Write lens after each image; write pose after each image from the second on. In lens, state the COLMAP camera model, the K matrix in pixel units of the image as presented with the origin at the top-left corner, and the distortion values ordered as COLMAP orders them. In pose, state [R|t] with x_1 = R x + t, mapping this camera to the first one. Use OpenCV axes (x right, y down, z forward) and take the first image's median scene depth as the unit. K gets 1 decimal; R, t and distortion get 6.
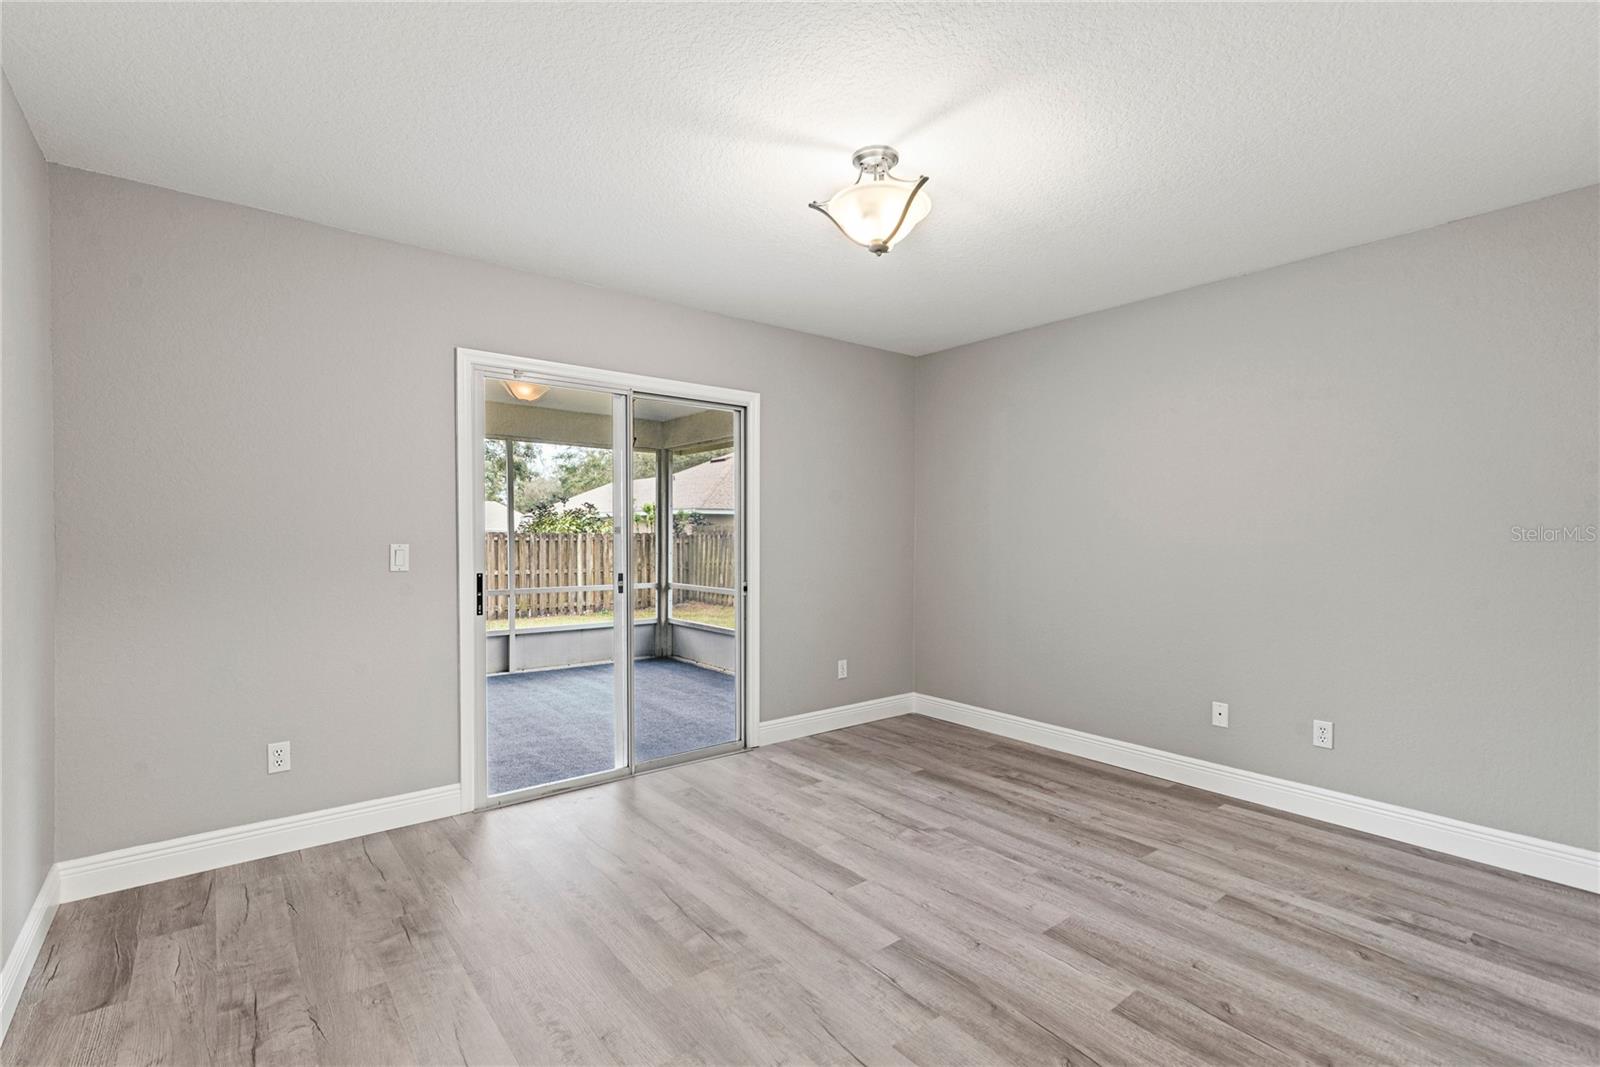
lens RADIAL K [[722.5, 0, 802.7], [0, 722.5, 562.3], [0, 0, 1]] dist [0.013162, -0.001420]
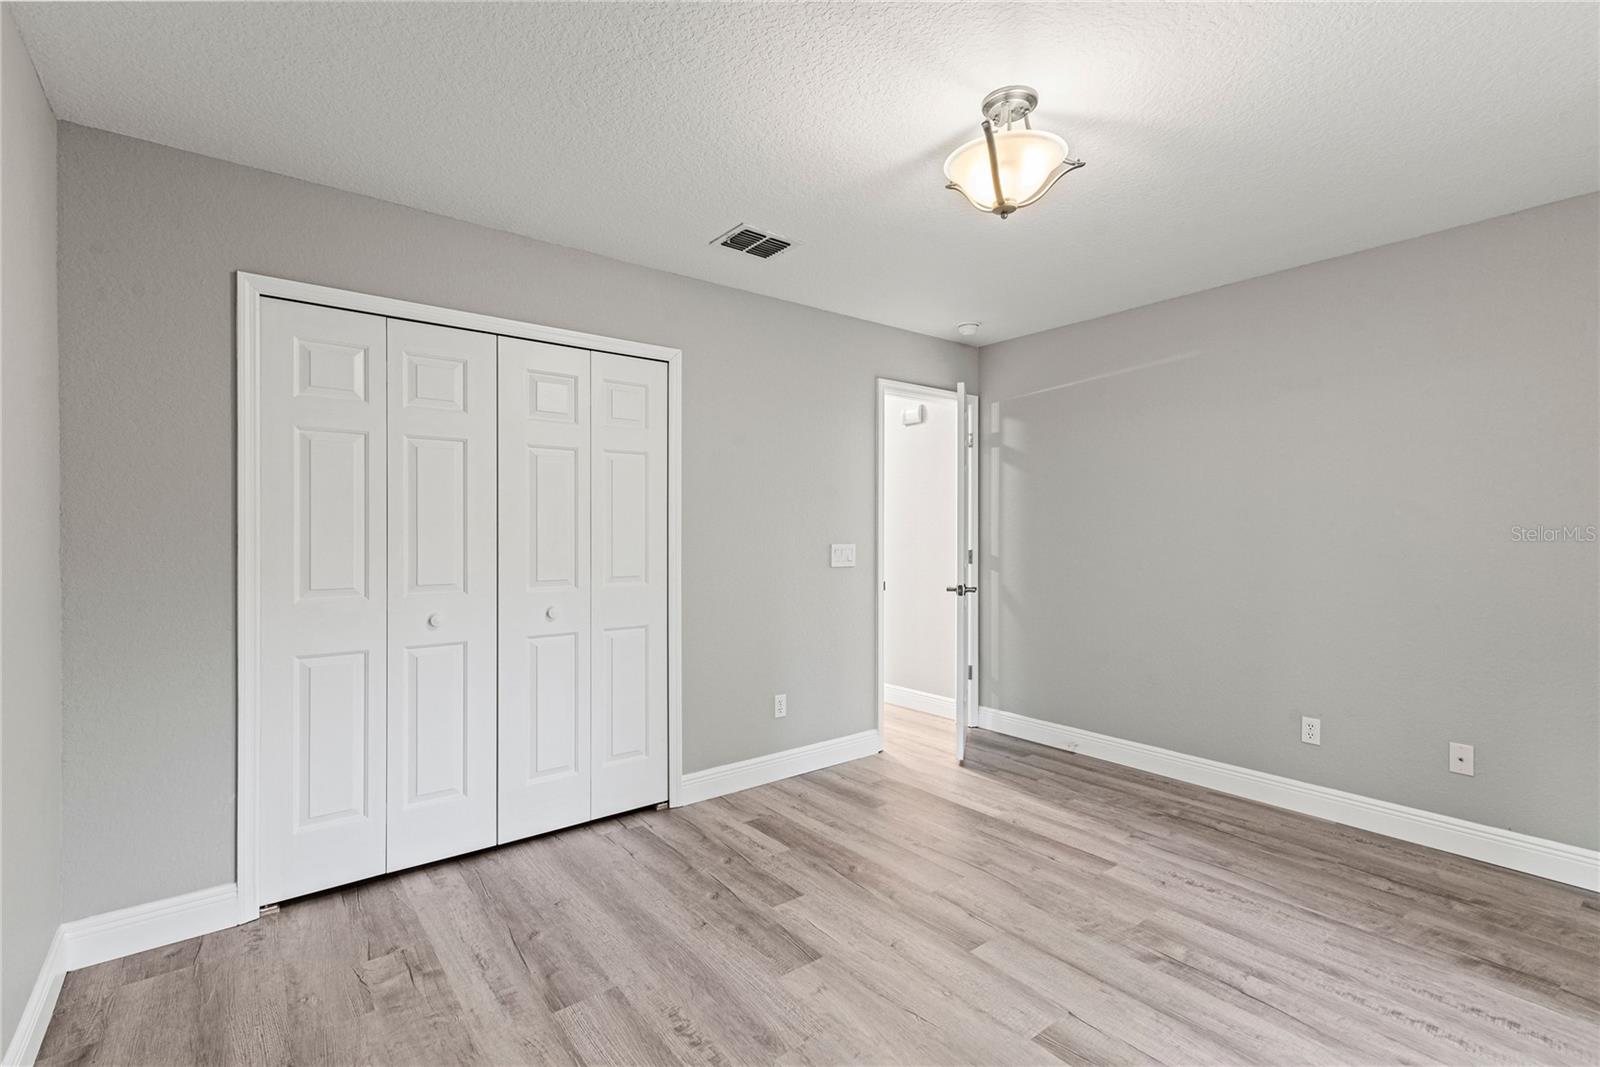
lens RADIAL K [[722.5, 0, 803.6], [0, 722.5, 528.9], [0, 0, 1]] dist [0.013162, -0.001420]
pose [[-0.999988, -0.001440, 0.004610, 0.352546], [-0.001264, 0.999279, 0.037956, -0.088618], [-0.004662, 0.037949, -0.999269, 1.936848]]
